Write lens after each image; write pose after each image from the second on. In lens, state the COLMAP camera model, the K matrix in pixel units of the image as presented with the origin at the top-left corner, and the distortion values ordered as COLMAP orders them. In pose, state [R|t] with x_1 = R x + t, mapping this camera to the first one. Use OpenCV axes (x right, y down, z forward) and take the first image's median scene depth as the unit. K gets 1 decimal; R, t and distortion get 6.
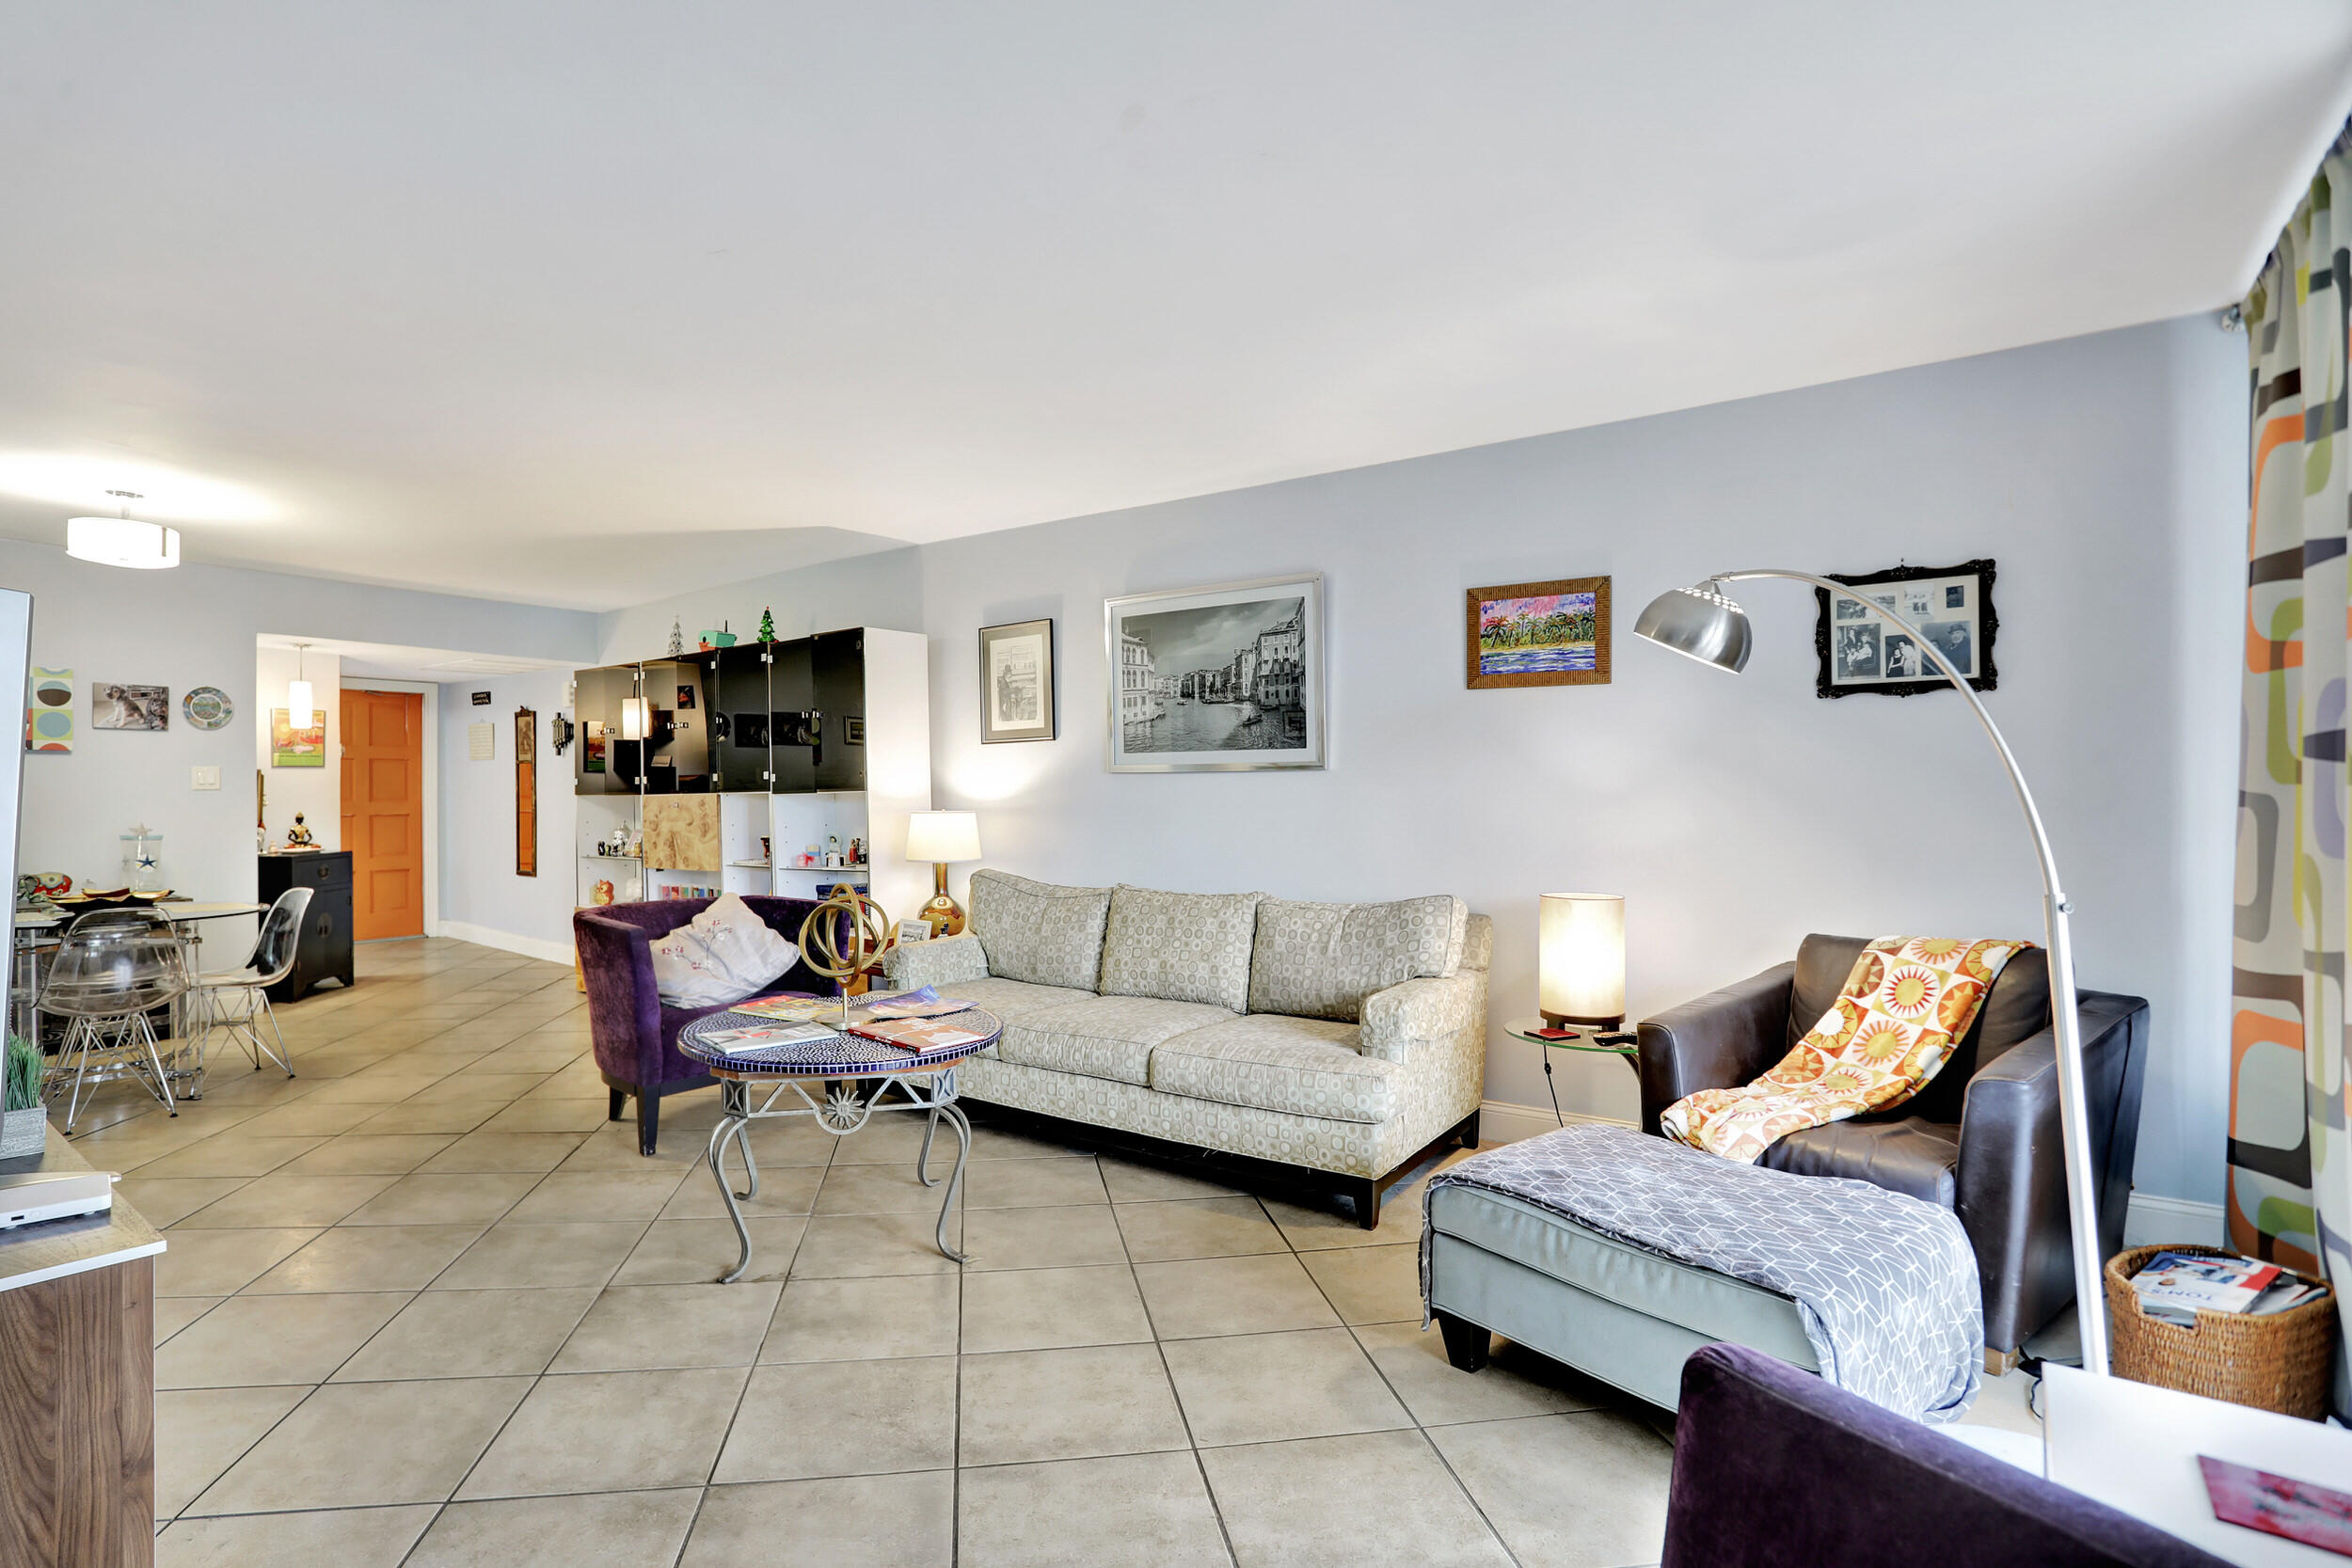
lens RADIAL K [[1169.5, 0, 1132.9], [0, 1169.5, 797.3], [0, 0, 1]] dist [-0.078374, 0.048376]
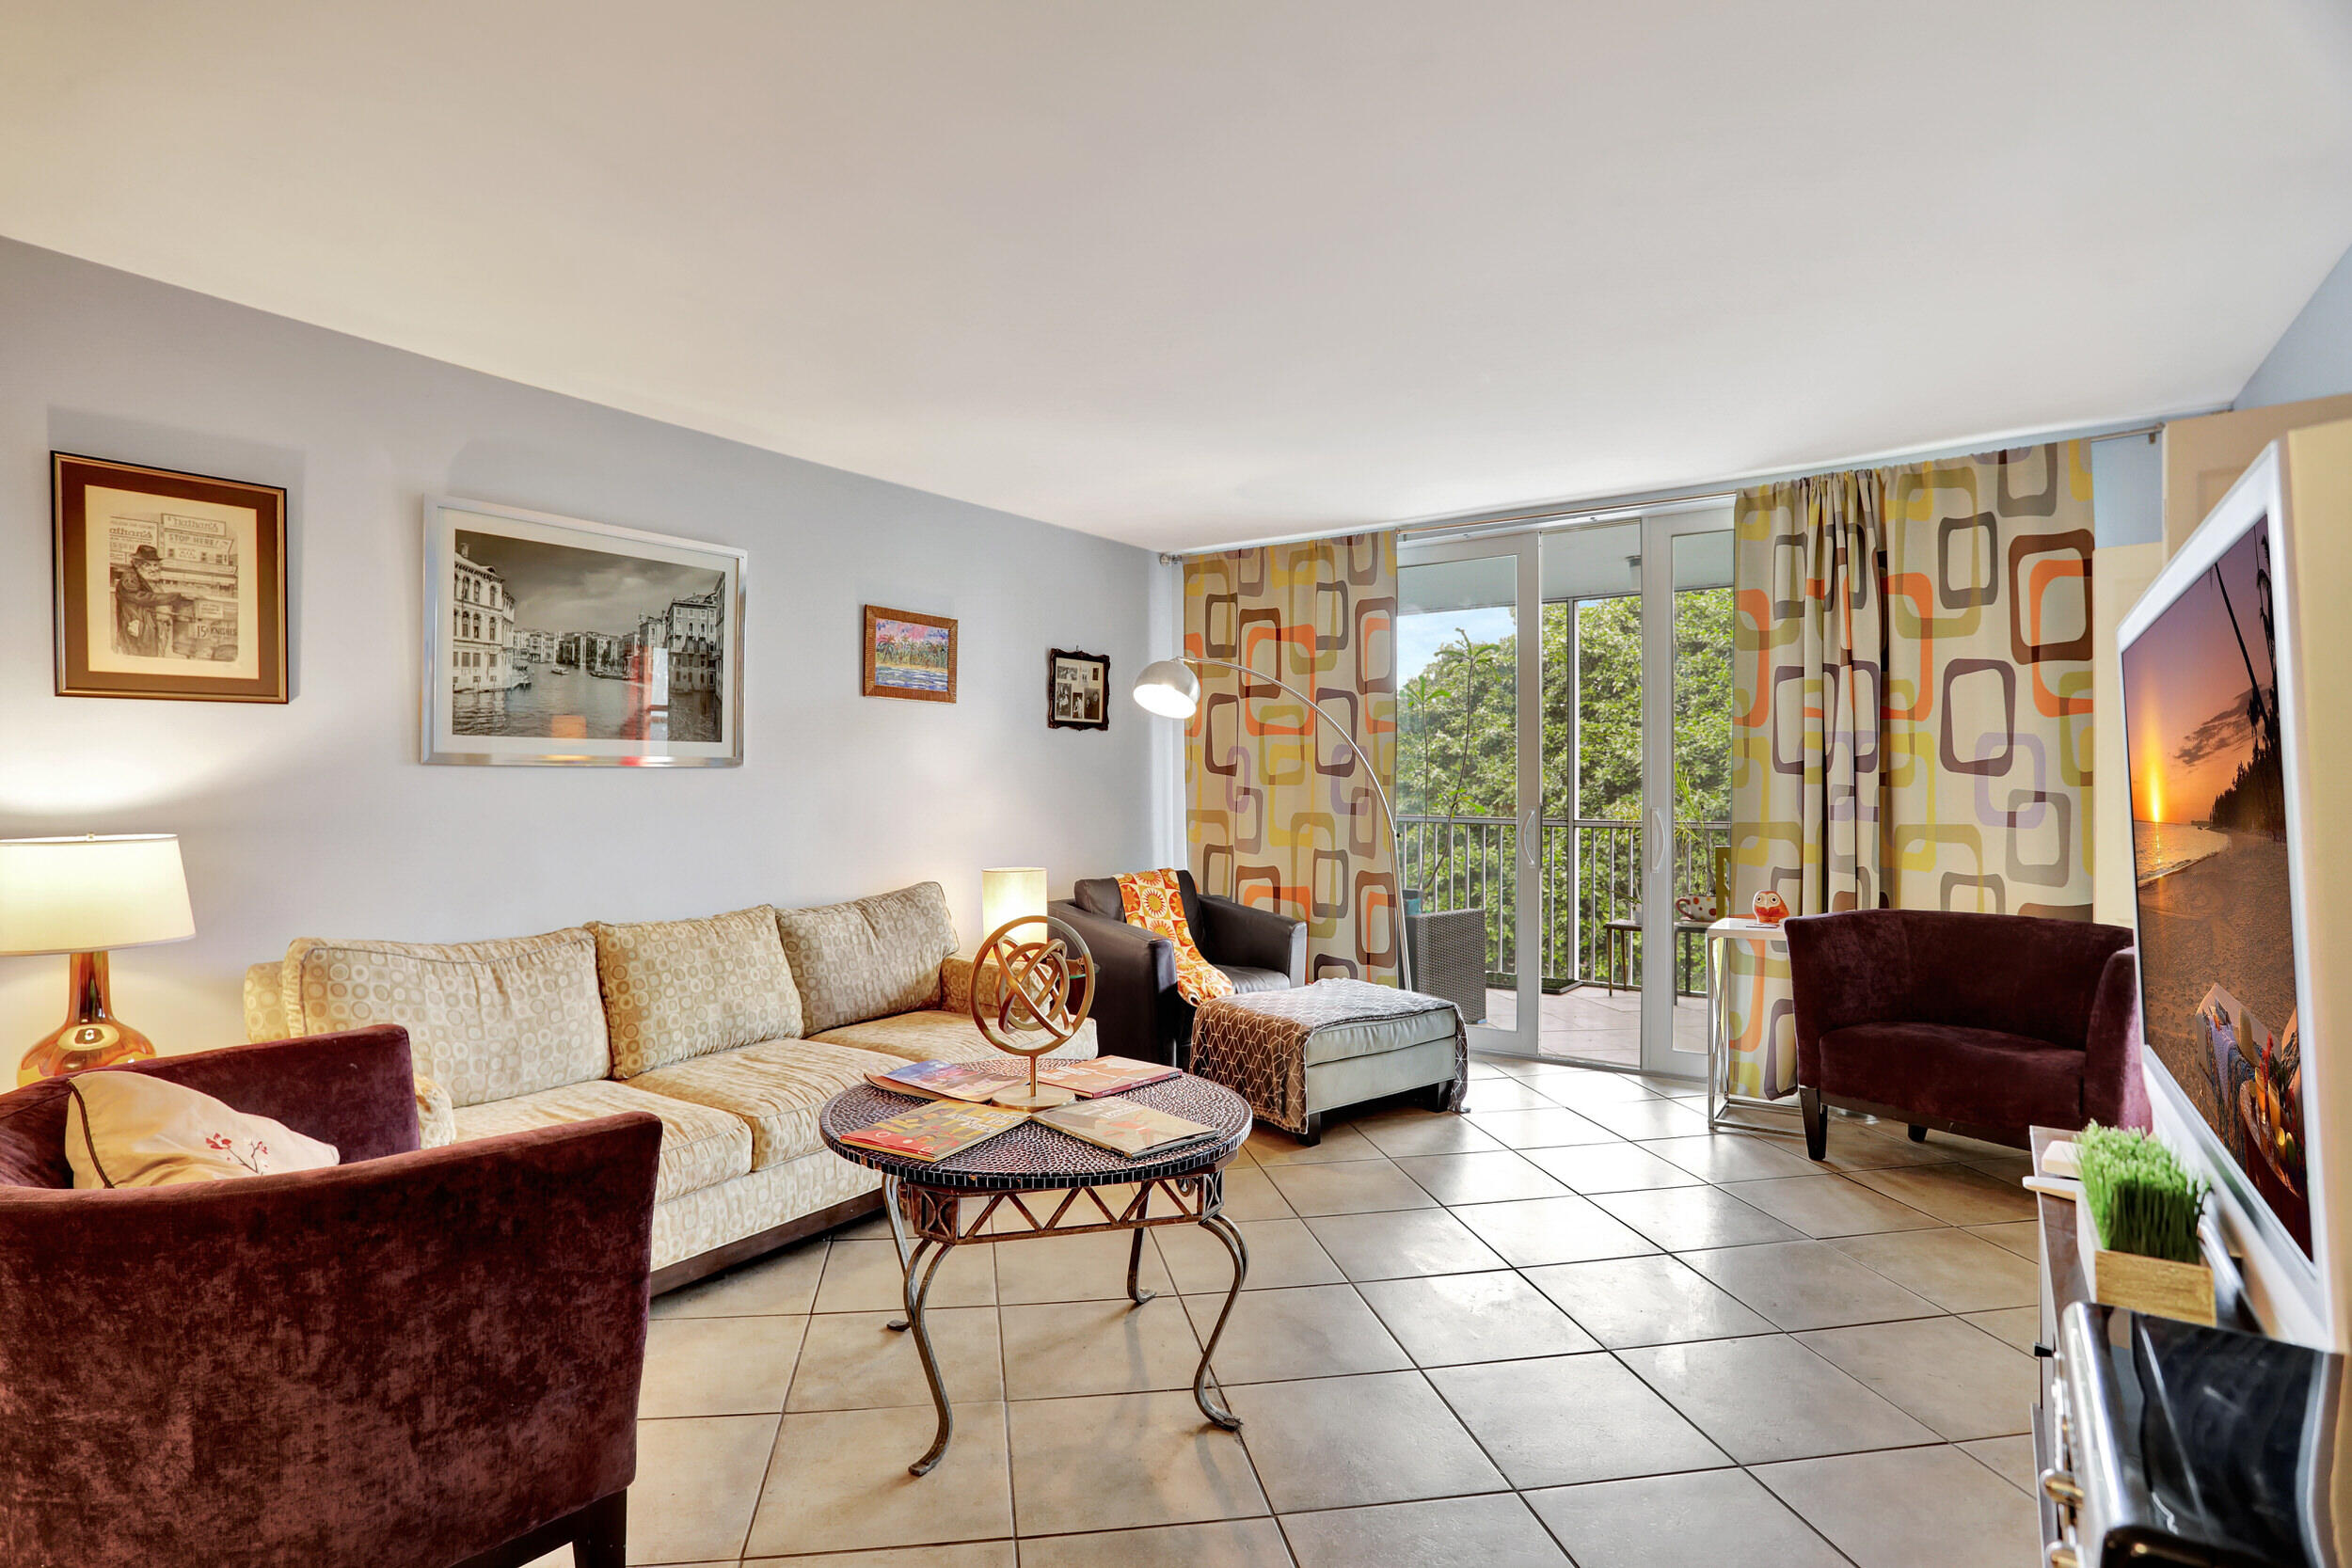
lens RADIAL K [[1169.5, 0, 1132.9], [0, 1169.5, 797.3], [0, 0, 1]] dist [-0.078374, 0.048376]
pose [[-0.012697, -0.010274, 0.999867, -0.729365], [0.005381, 0.999932, 0.010343, -0.007618], [-0.999905, 0.005512, -0.012641, 0.690403]]
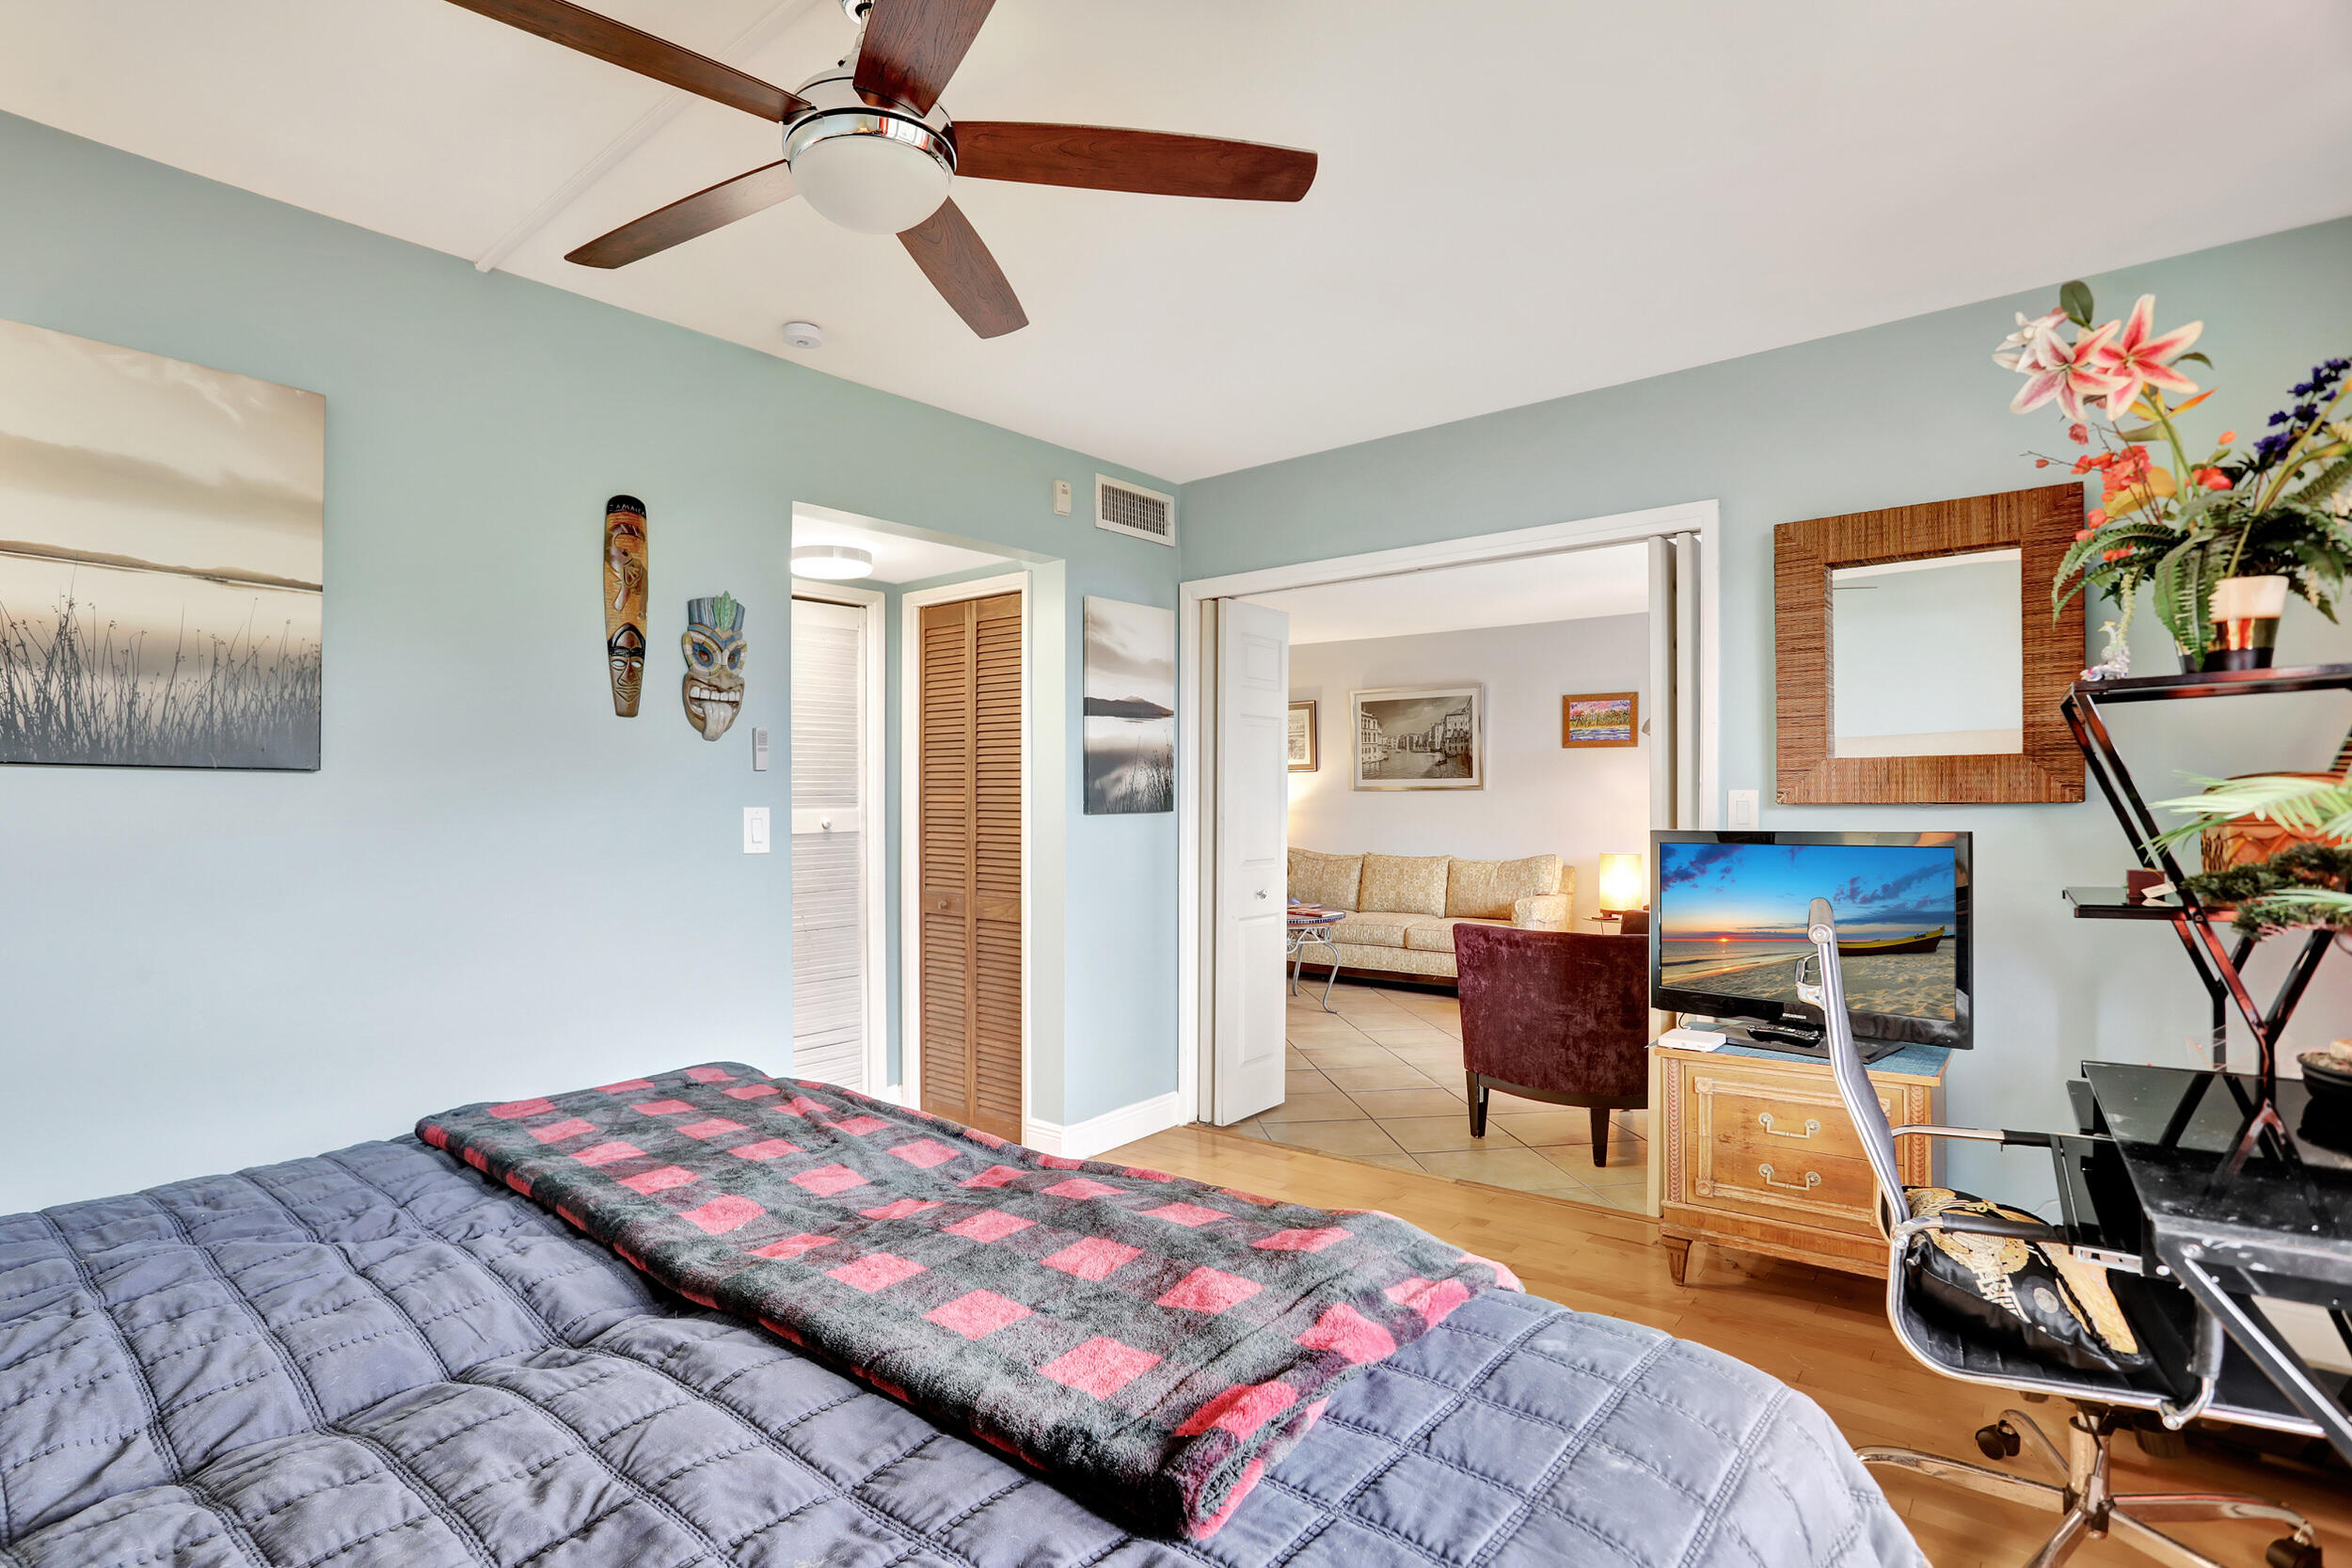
lens RADIAL K [[1166.1, 0, 1166.0], [0, 1166.1, 814.9], [0, 0, 1]] dist [-0.038779, 0.012148]
pose [[0.999519, 0.001482, -0.030975, -0.273387], [-0.001230, 0.999966, 0.008157, 0.001681], [0.030986, -0.008115, 0.999487, -0.833673]]
